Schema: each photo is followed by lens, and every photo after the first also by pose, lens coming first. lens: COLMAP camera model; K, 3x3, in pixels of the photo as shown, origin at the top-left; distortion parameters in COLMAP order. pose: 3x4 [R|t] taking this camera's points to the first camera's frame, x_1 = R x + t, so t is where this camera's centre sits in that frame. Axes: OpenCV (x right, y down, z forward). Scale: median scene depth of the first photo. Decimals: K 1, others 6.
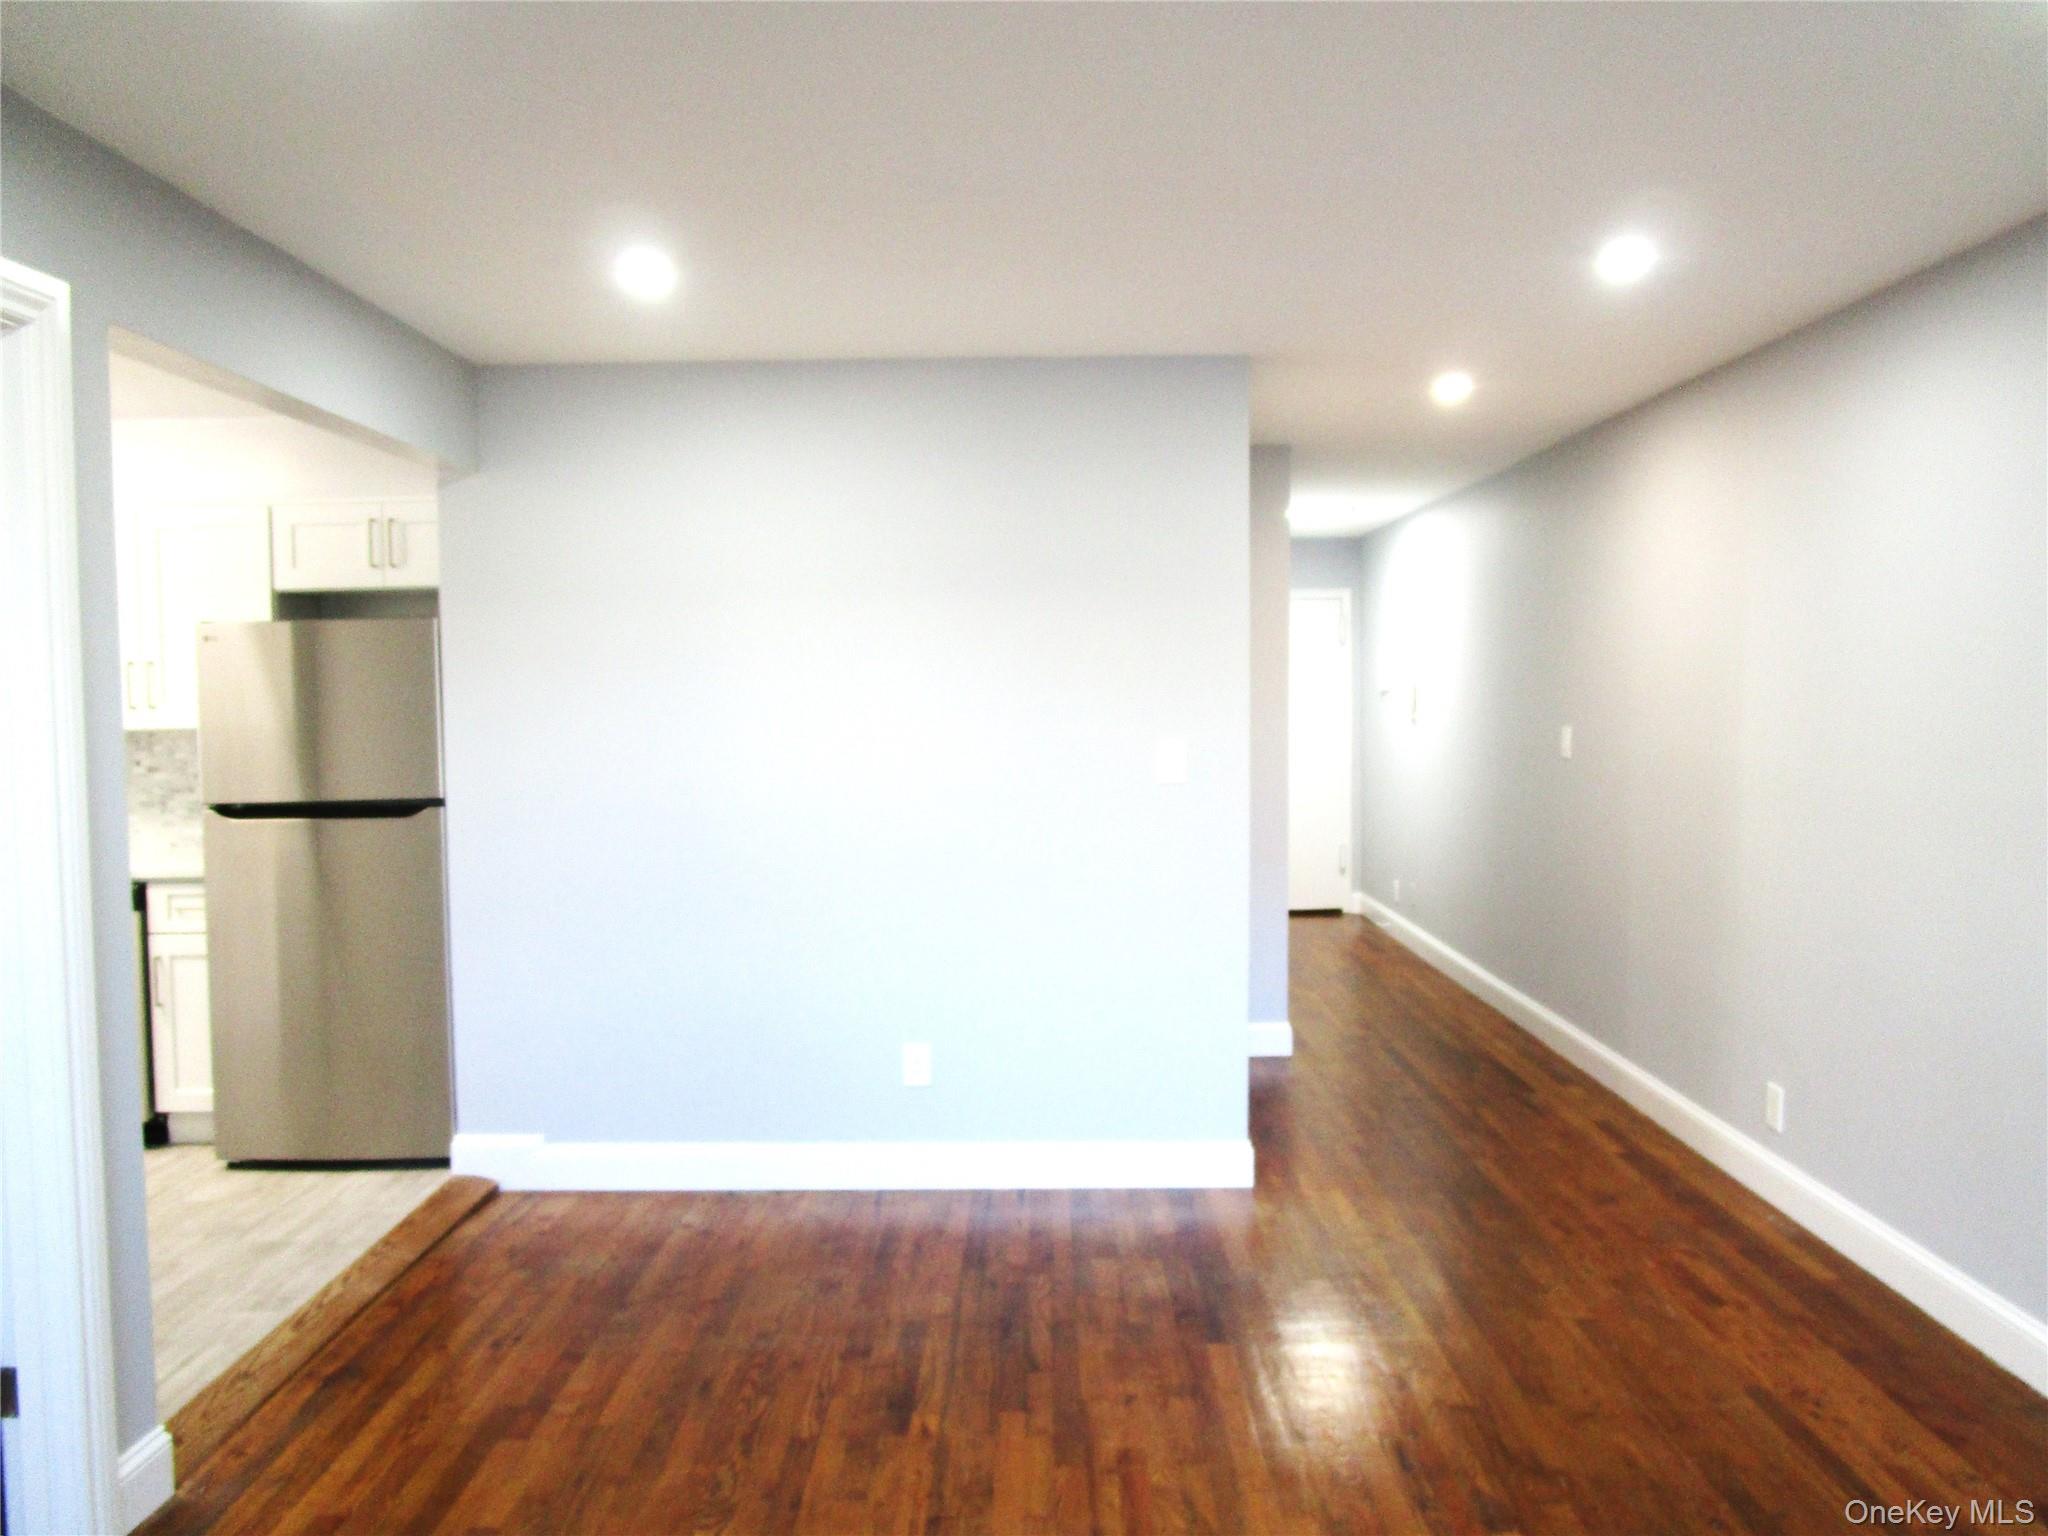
lens RADIAL K [[1523.8, 0, 1024.0], [0, 1523.8, 768.0], [0, 0, 1]] dist [-0.006437, -0.003498]
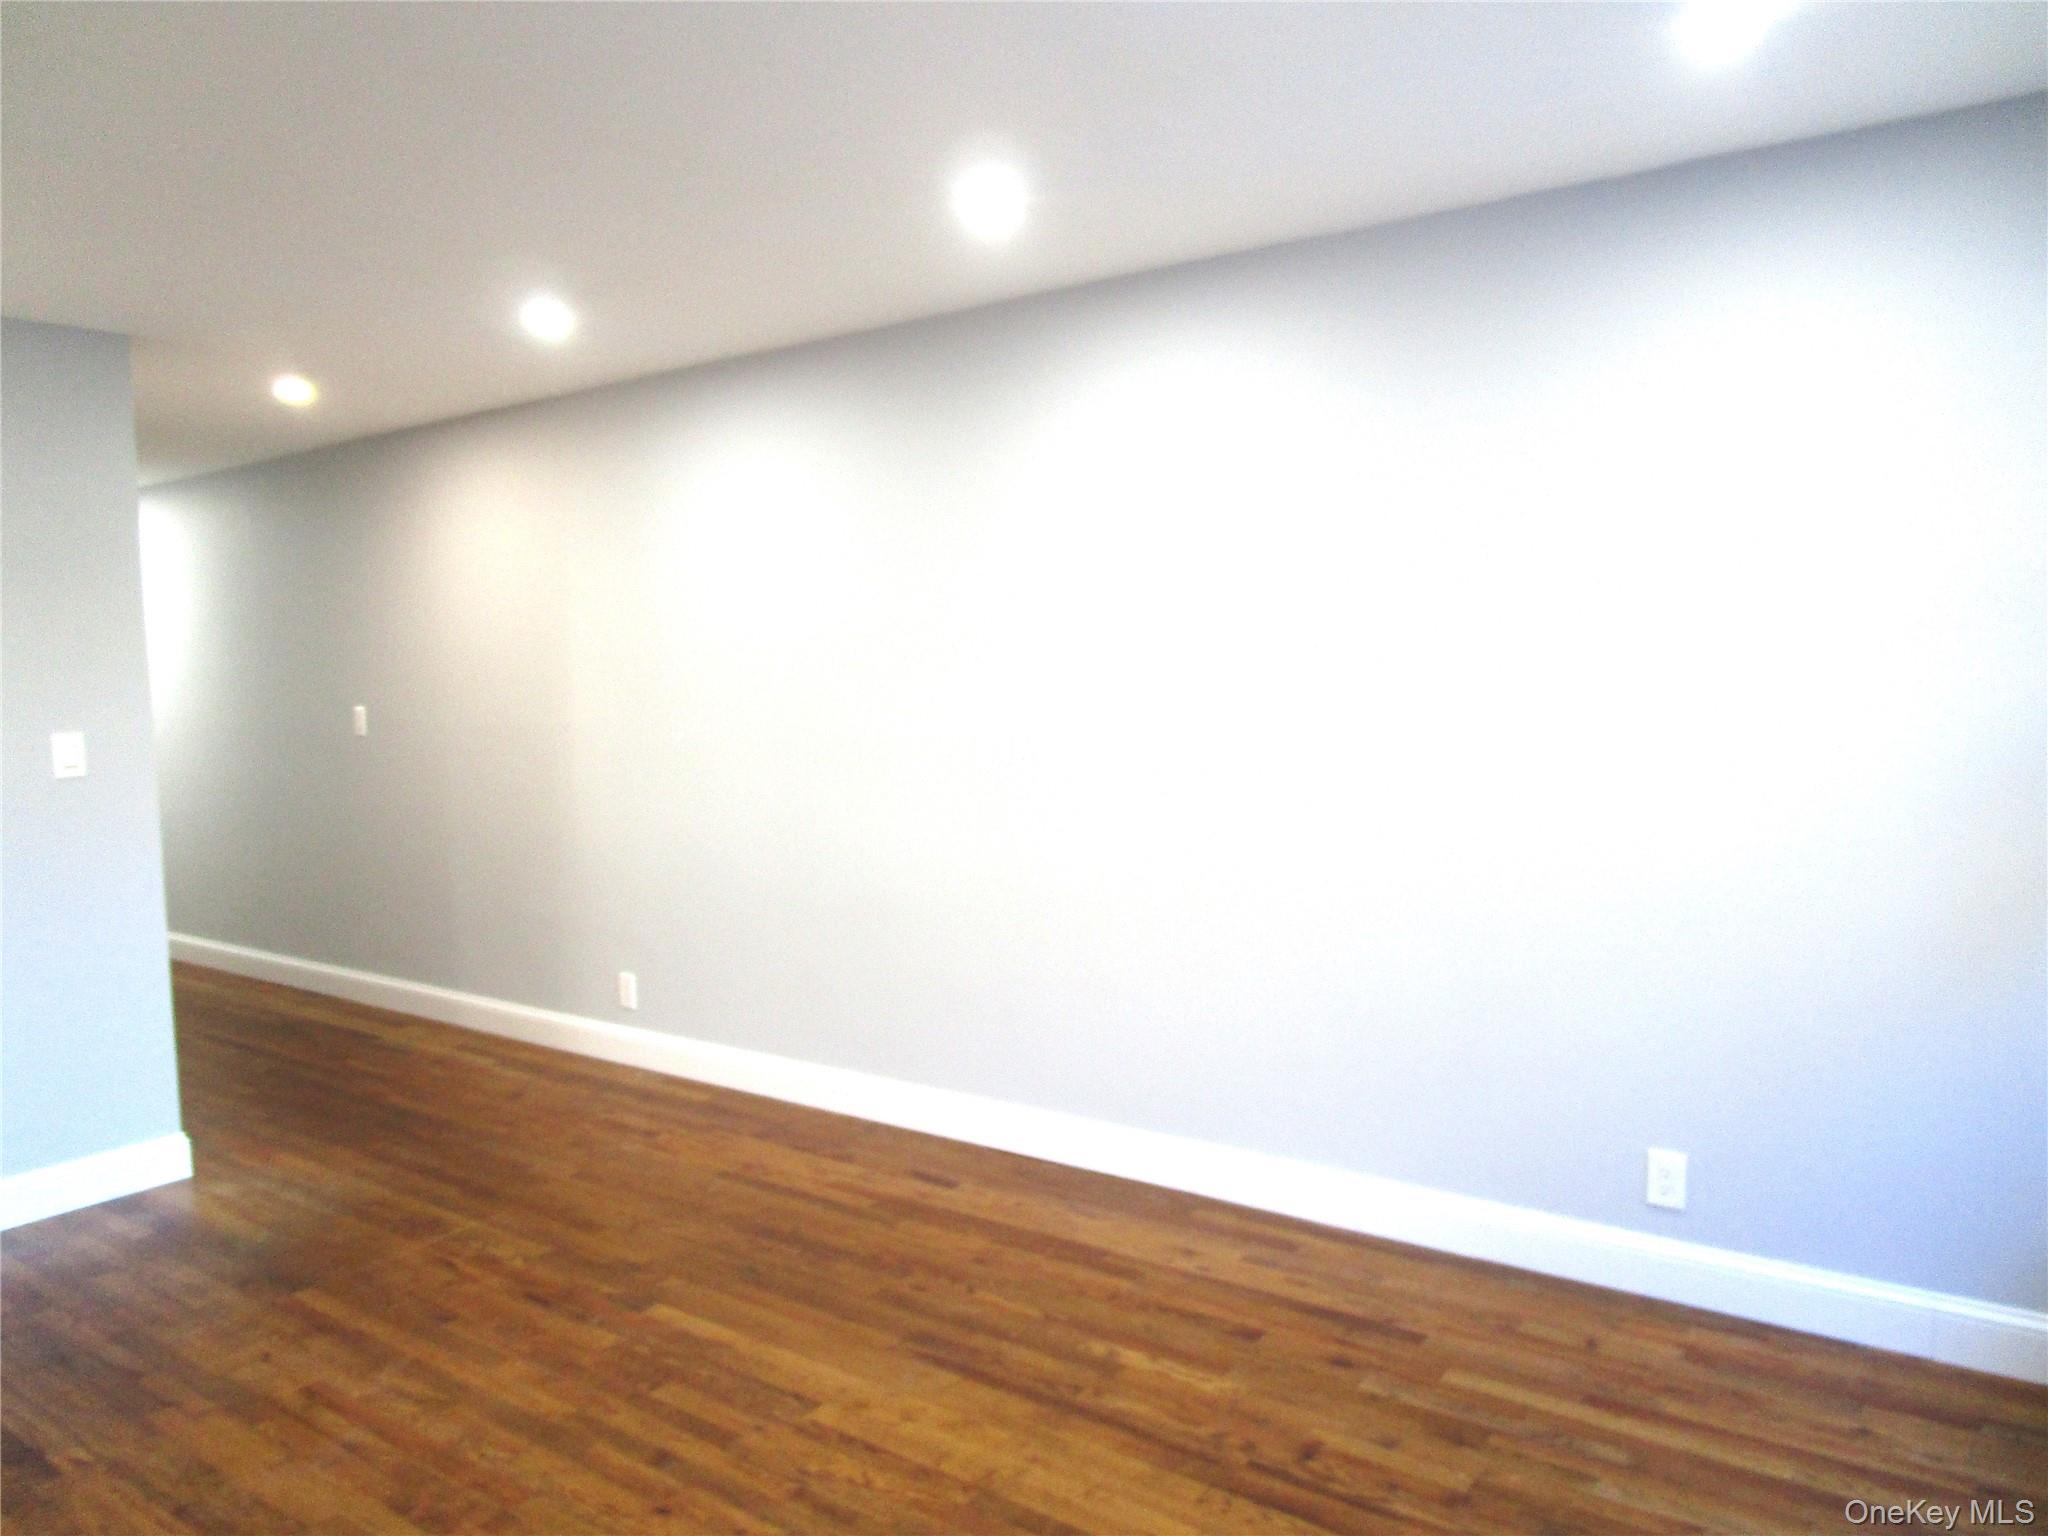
lens RADIAL K [[1469.0, 0, 1026.4], [0, 1469.0, 764.3], [0, 0, 1]] dist [-0.021818, 0.002661]
pose [[0.591278, -0.071220, 0.803317, -0.376015], [0.068060, 0.996946, 0.038292, 0.010997], [-0.803591, 0.032032, 0.594320, -0.013584]]
